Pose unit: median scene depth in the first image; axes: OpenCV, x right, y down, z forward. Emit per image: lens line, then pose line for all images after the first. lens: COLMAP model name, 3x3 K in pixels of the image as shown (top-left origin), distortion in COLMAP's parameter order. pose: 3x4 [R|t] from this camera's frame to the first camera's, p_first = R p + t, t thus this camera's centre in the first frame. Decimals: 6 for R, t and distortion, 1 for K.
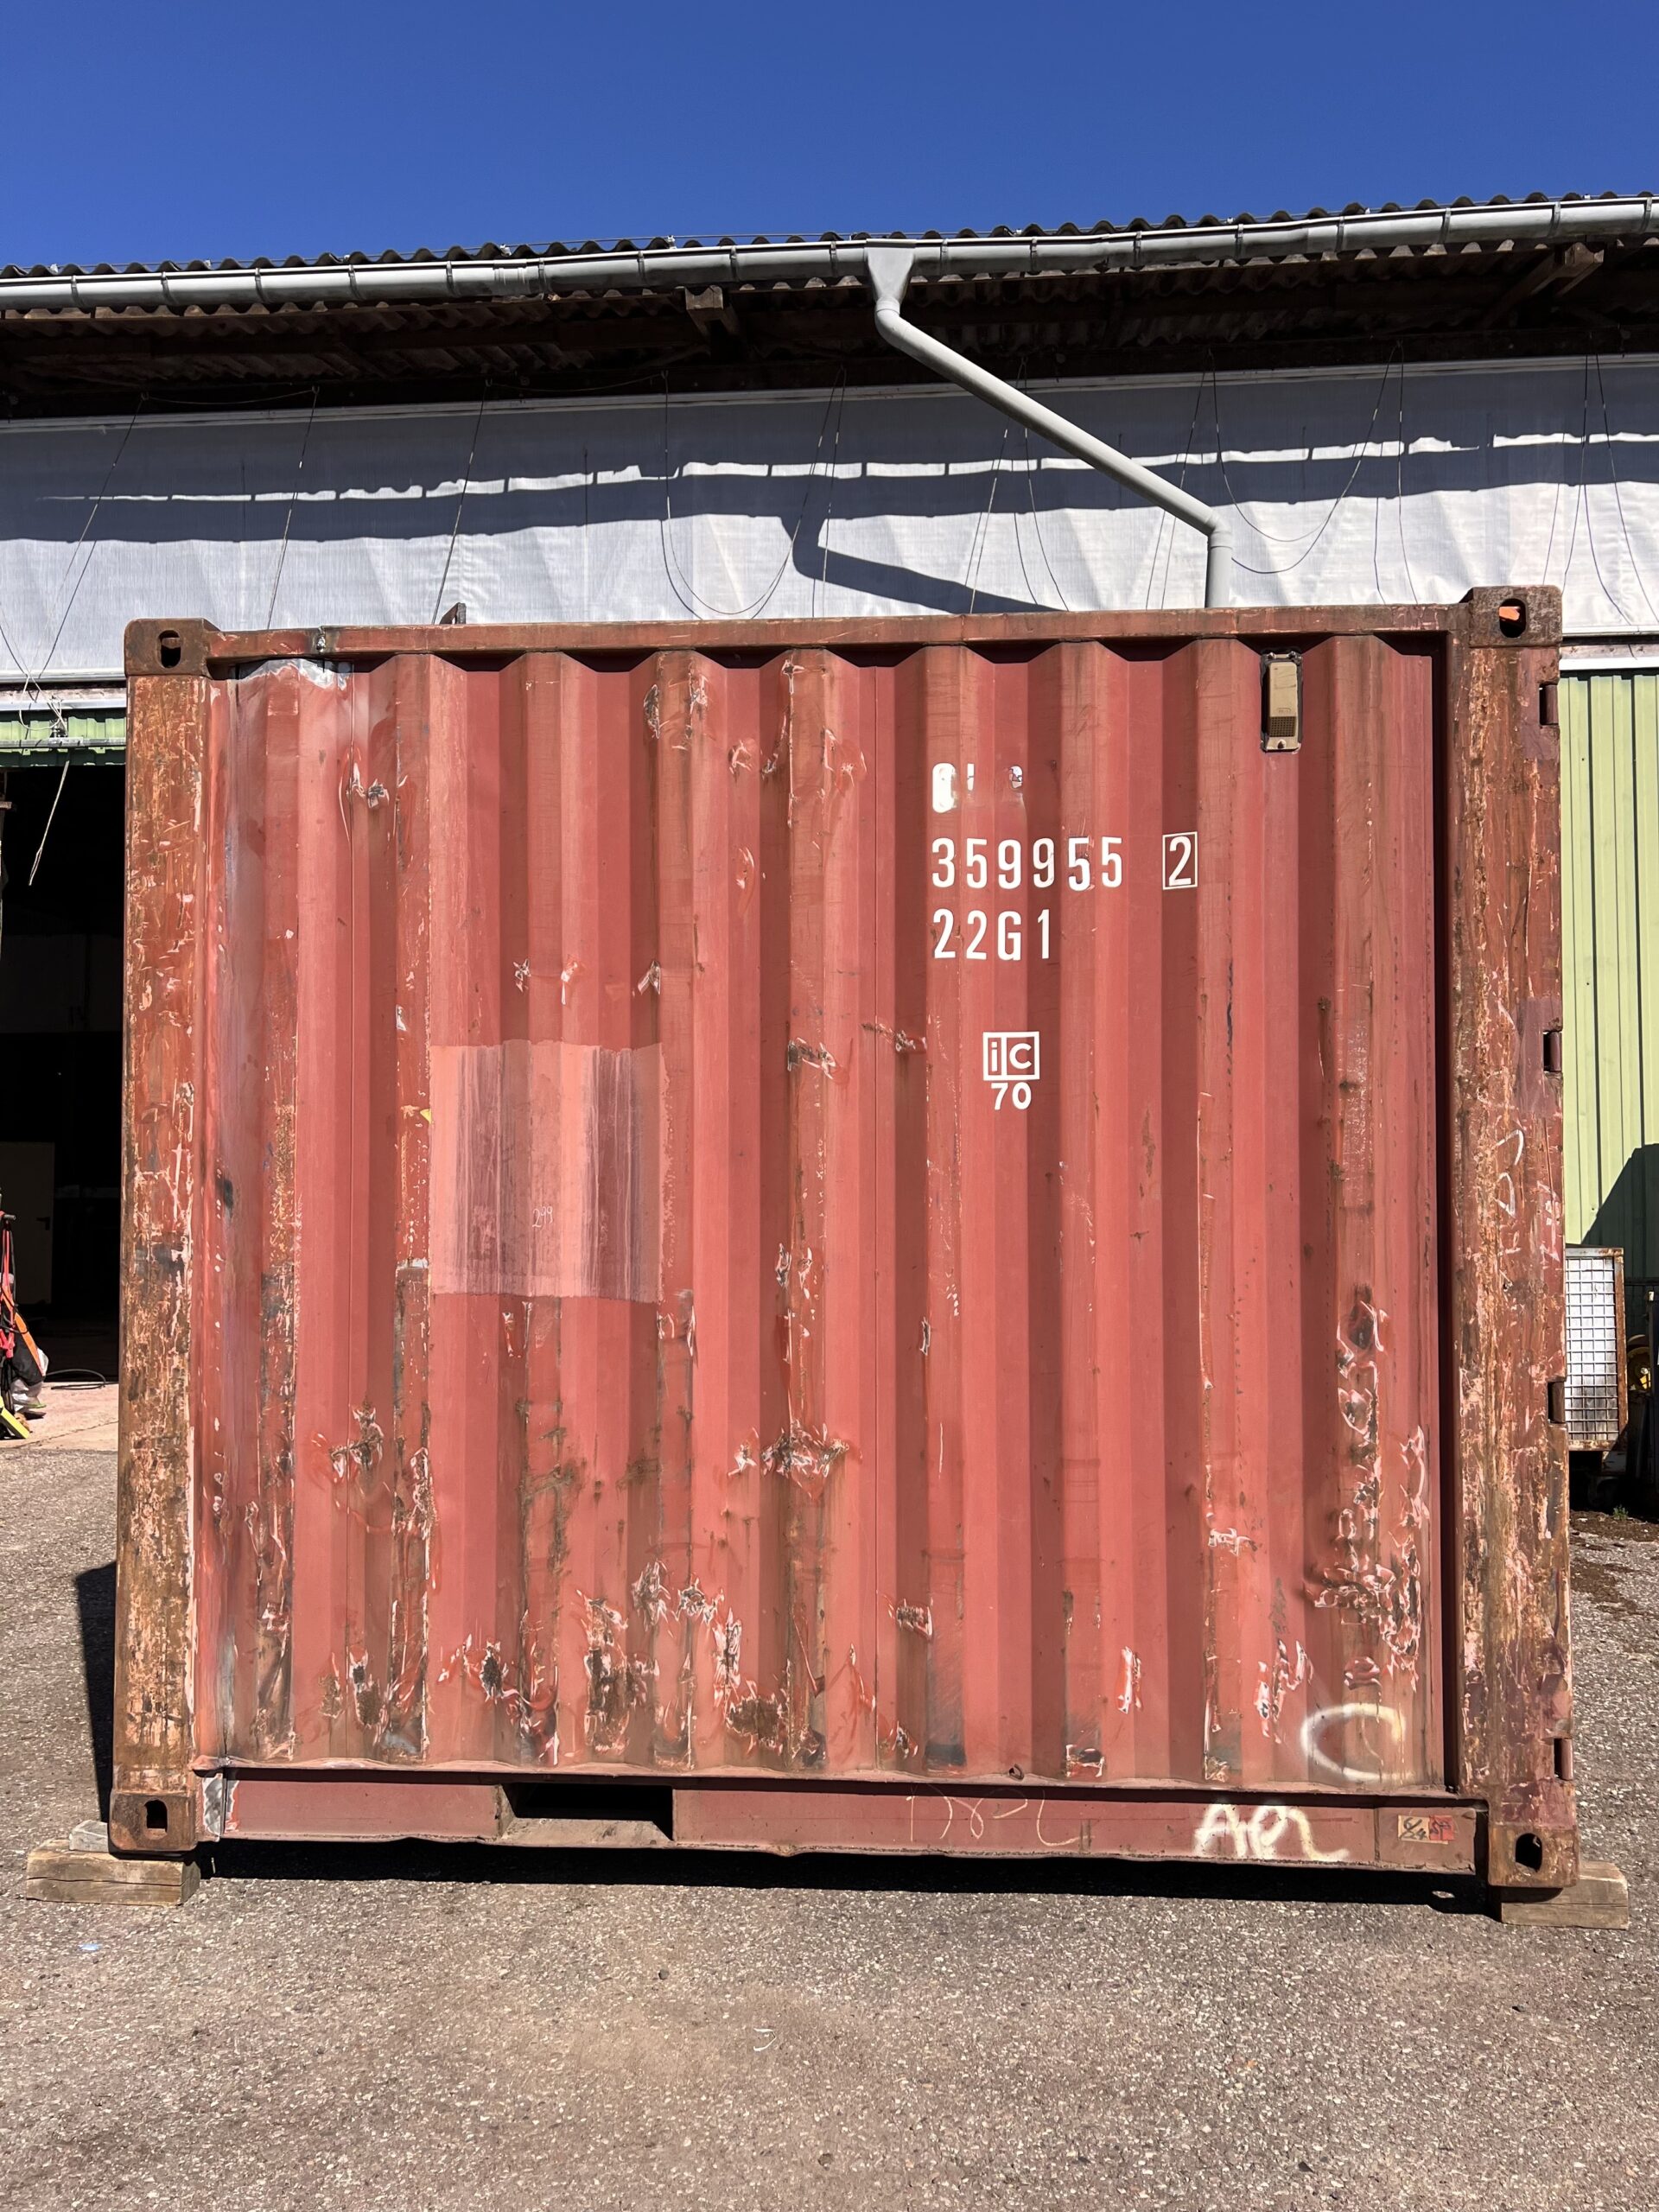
lens RADIAL K [[1626.4, 0, 813.5], [0, 1626.4, 1132.0], [0, 0, 1]] dist [0.033806, -0.032100]
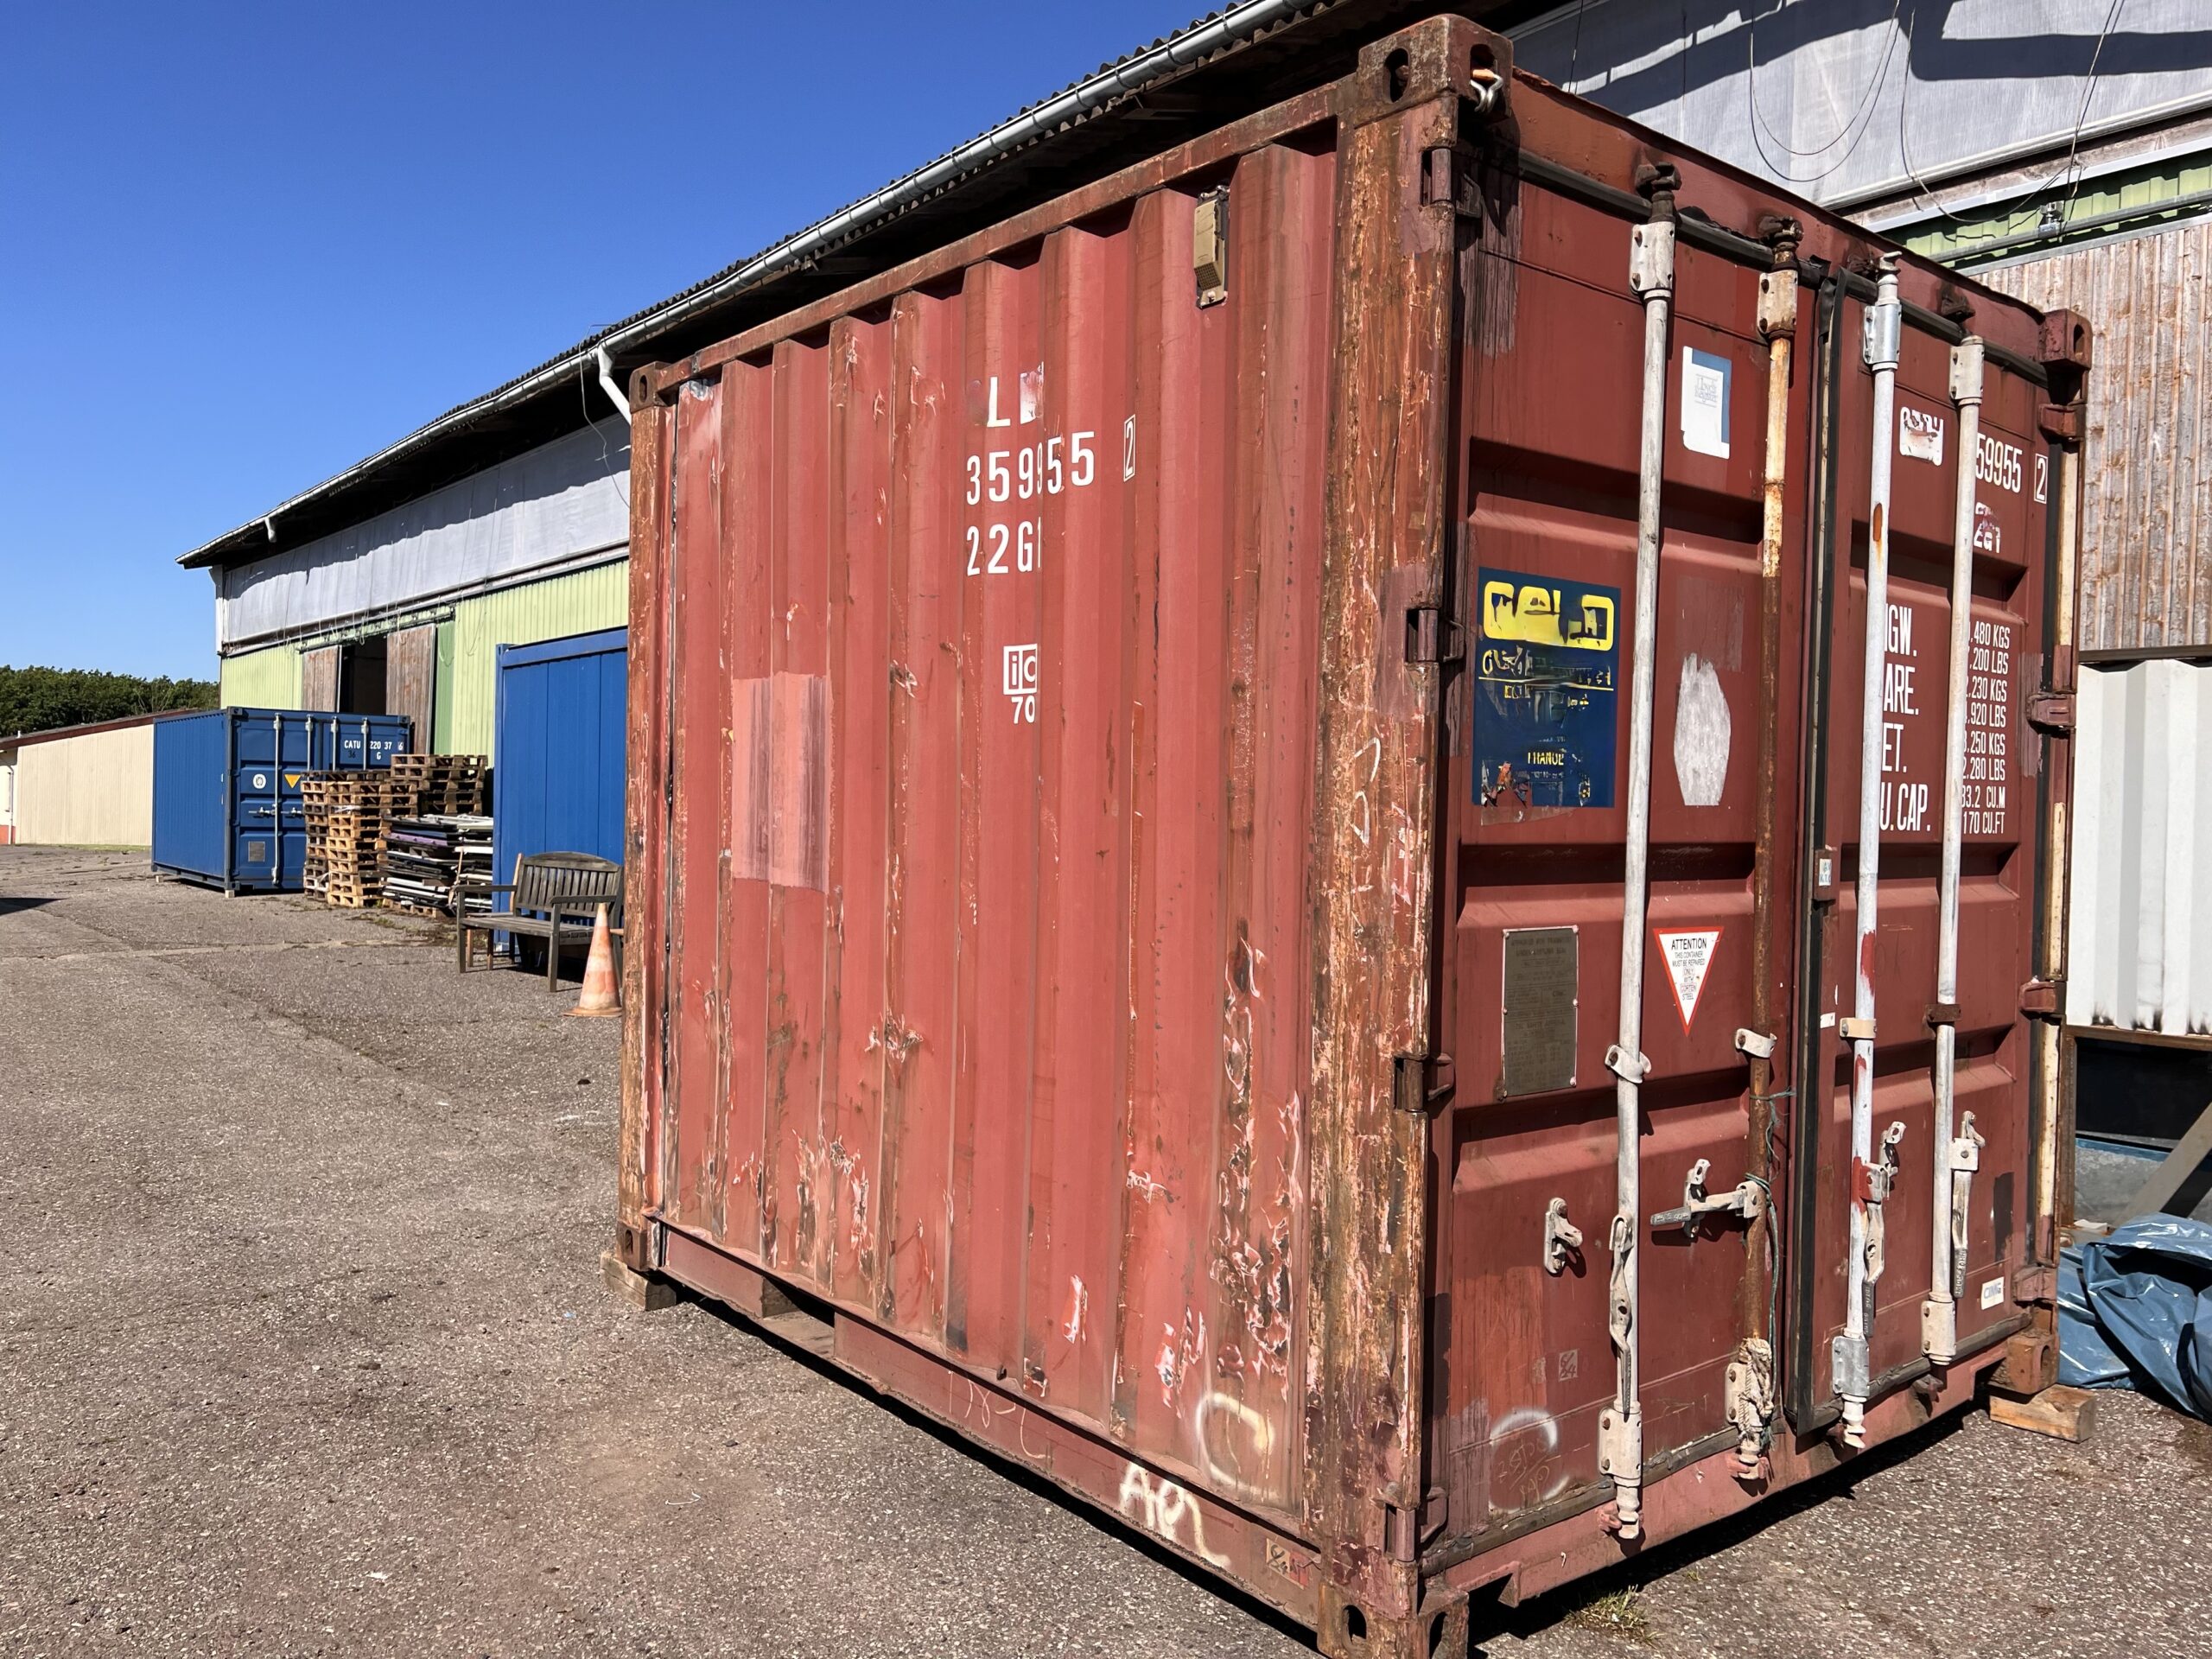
lens RADIAL K [[1625.5, 0, 1121.9], [0, 1625.5, 831.3], [0, 0, 1]] dist [0.121228, -0.297060]
pose [[0.691712, 0.031061, -0.721505, 0.894465], [-0.000359, 0.999089, 0.042667, 0.010264], [0.722173, -0.029254, 0.691093, 0.352226]]
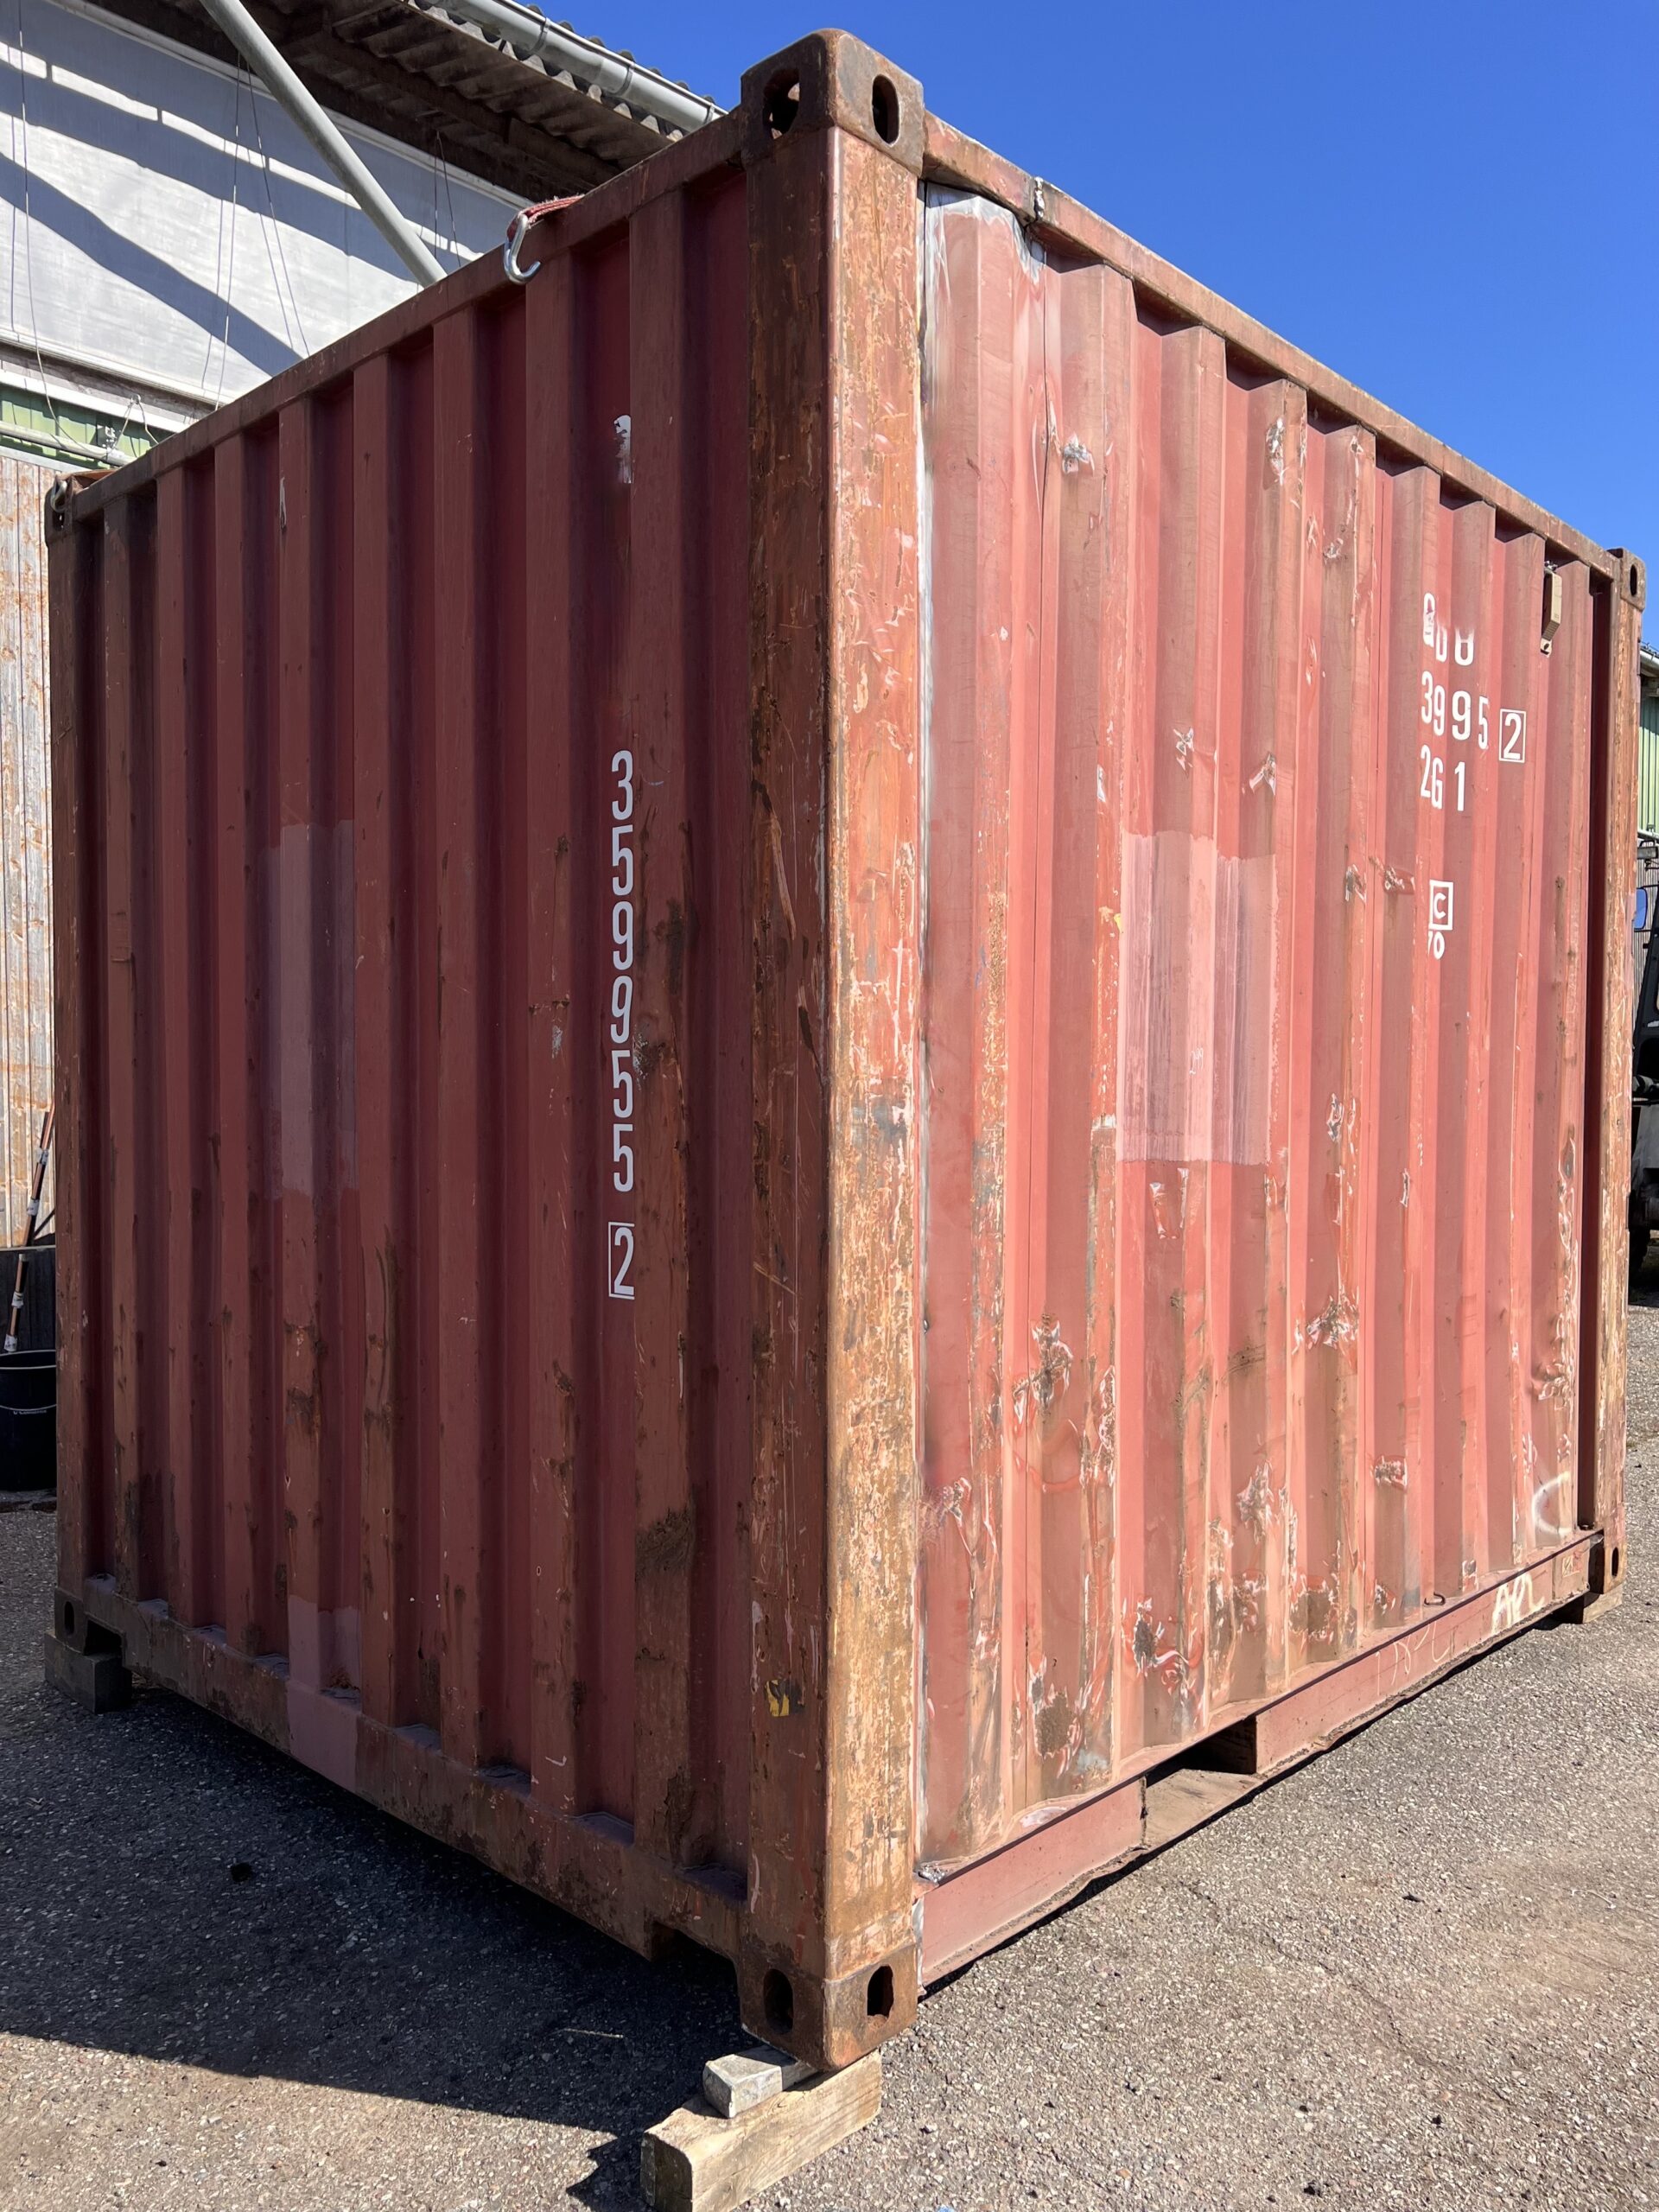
lens RADIAL K [[1641.4, 0, 819.9], [0, 1641.4, 1126.3], [0, 0, 1]] dist [0.157780, -0.387936]
pose [[0.645185, -0.019043, 0.763789, -0.918166], [-0.027276, 0.998478, 0.047935, 0.051244], [-0.763539, -0.051760, 0.643684, 0.625841]]
